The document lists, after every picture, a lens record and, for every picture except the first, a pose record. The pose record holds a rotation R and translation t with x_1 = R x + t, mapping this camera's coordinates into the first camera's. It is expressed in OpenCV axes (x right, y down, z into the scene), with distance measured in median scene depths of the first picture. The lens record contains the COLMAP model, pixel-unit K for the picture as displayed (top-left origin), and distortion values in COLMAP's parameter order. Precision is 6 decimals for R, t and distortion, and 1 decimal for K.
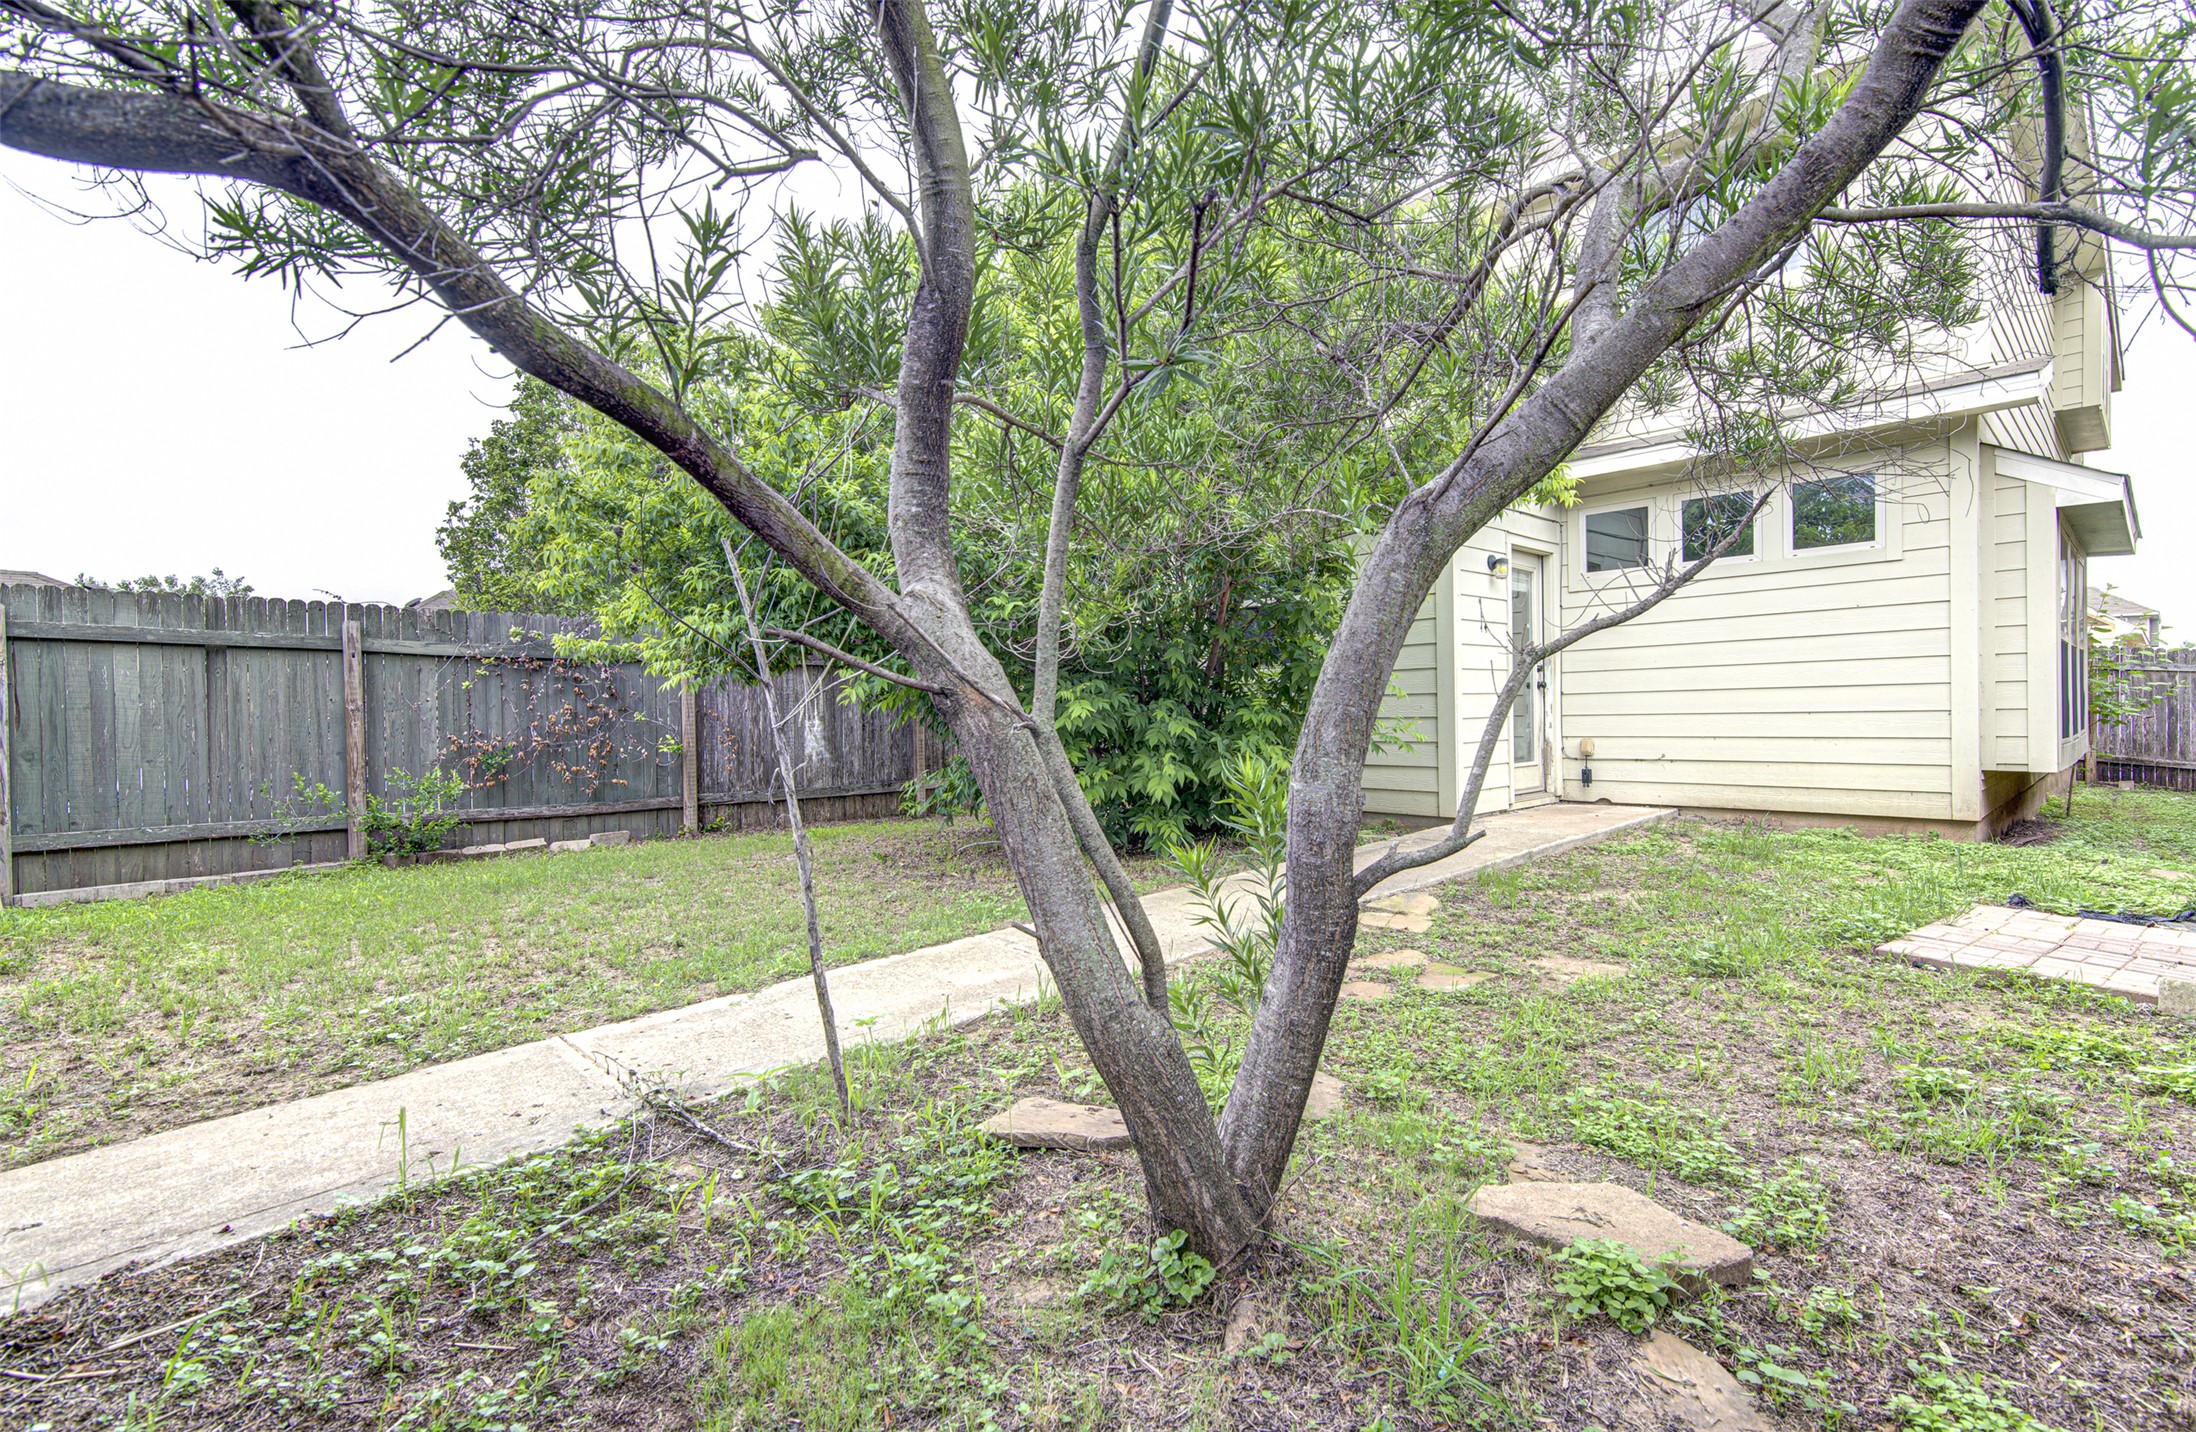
lens RADIAL K [[955.3, 0, 1092.1], [0, 955.3, 714.8], [0, 0, 1]] dist [0.000379, -0.000044]
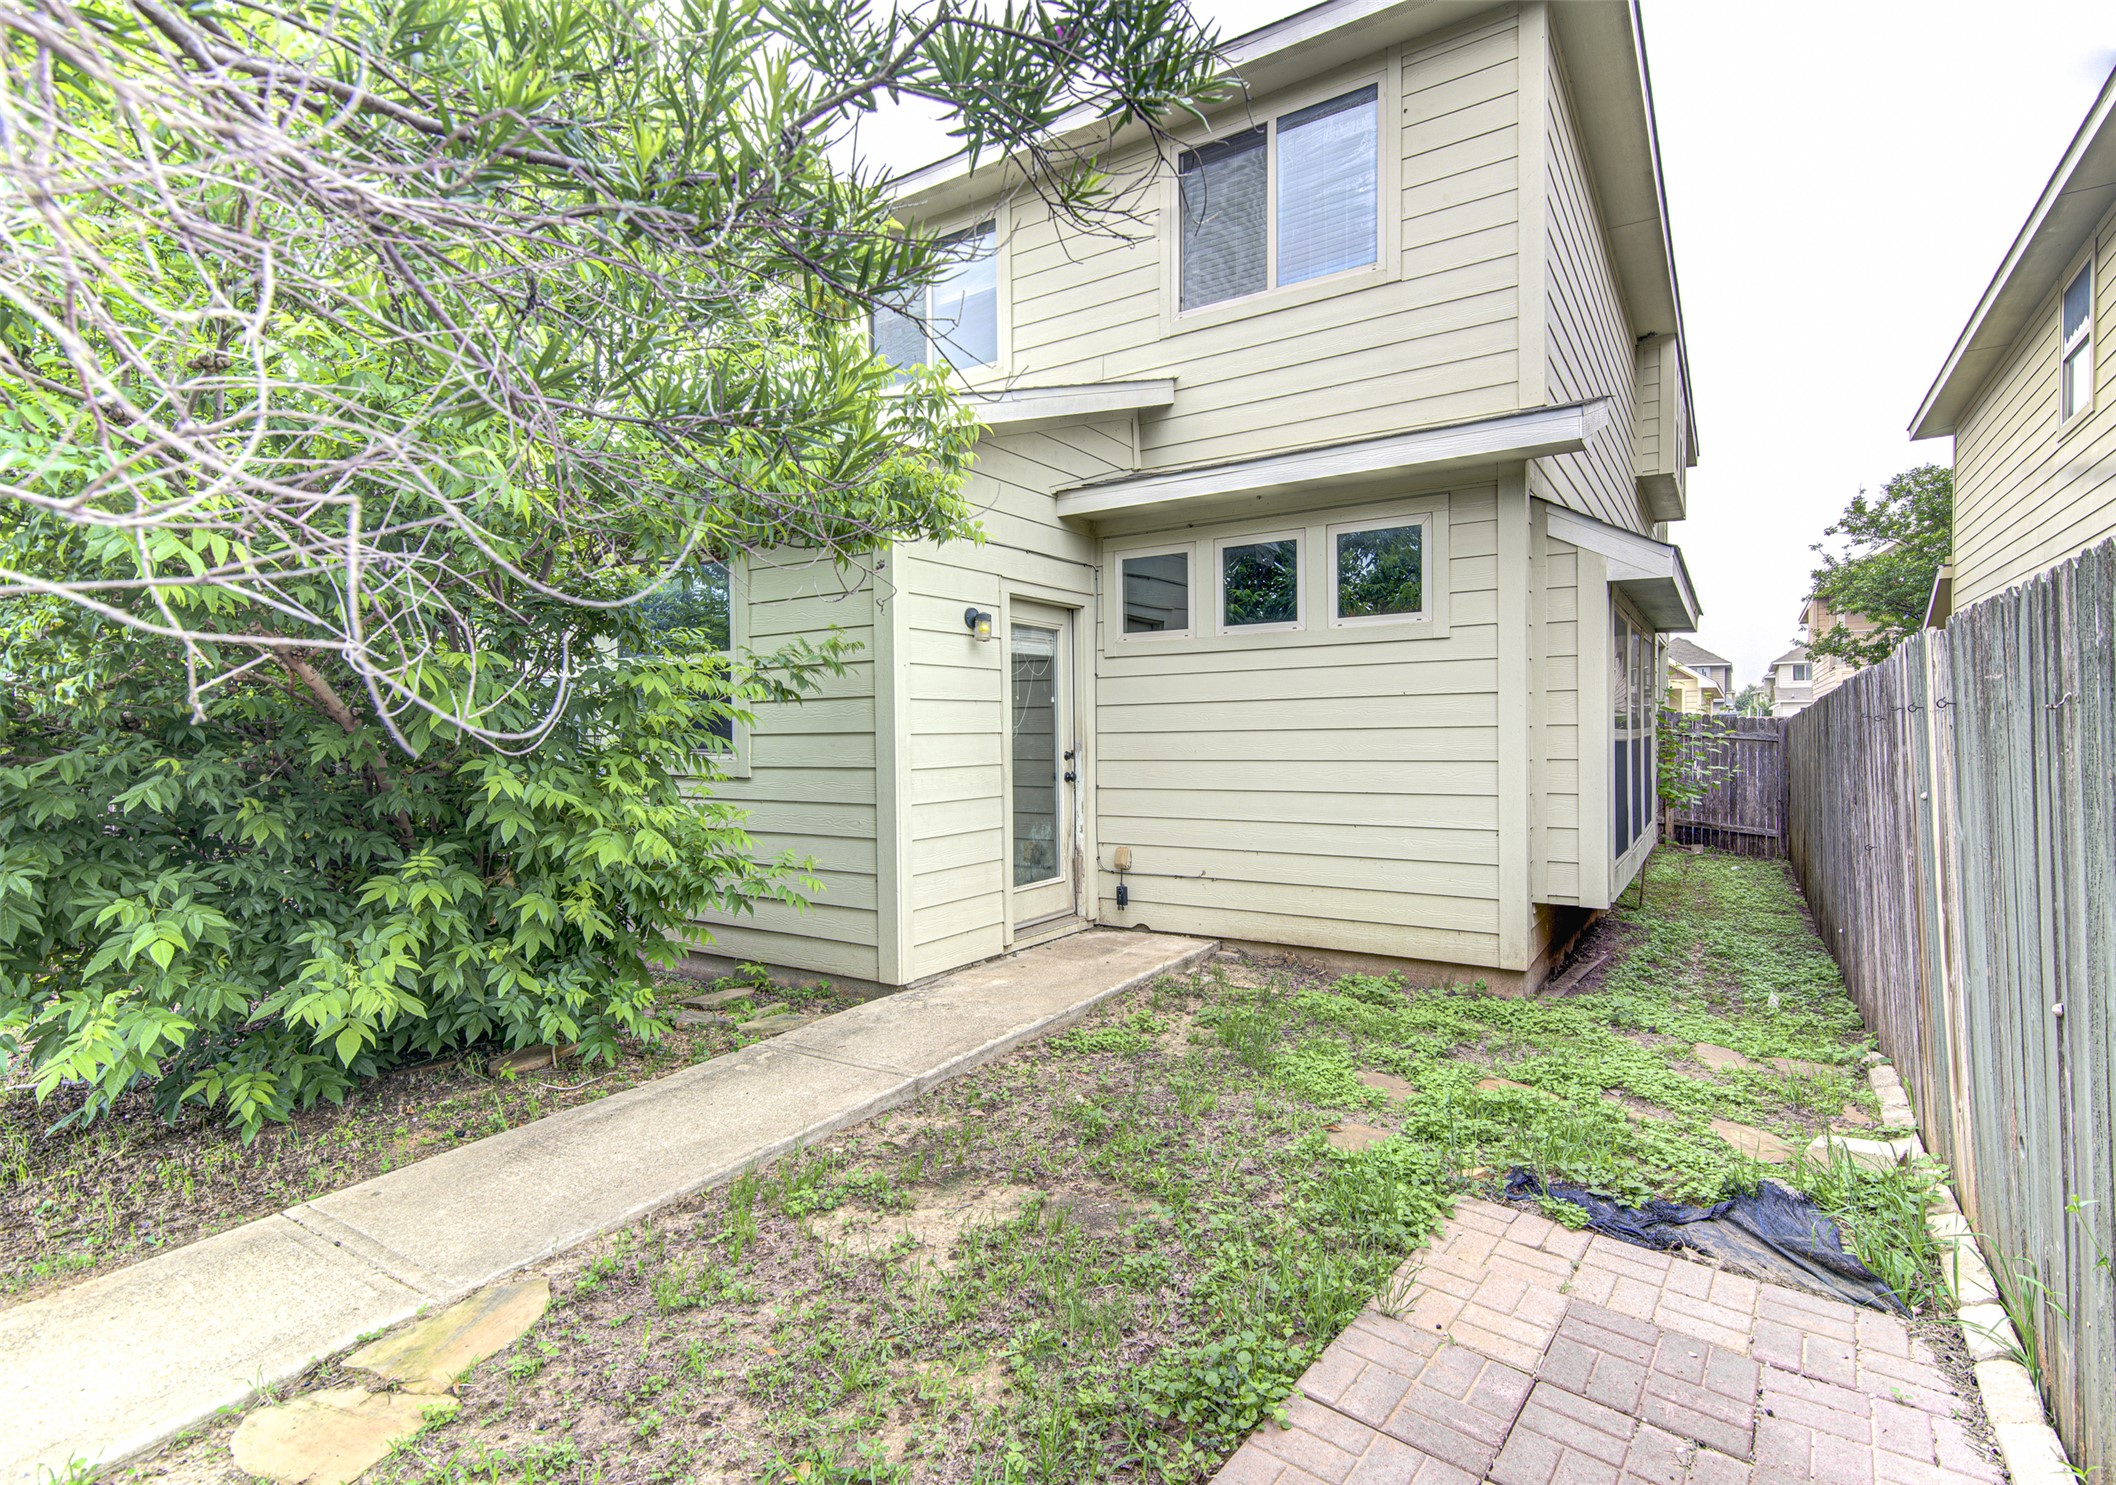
lens RADIAL K [[1016.3, 0, 1062.8], [0, 1016.3, 735.9], [0, 0, 1]] dist [0.000554, -0.000025]
pose [[0.966653, 0.008981, 0.255933, 0.299084], [-0.006510, 0.999924, -0.010501, -0.064742], [-0.256008, 0.008485, 0.966637, 0.248245]]
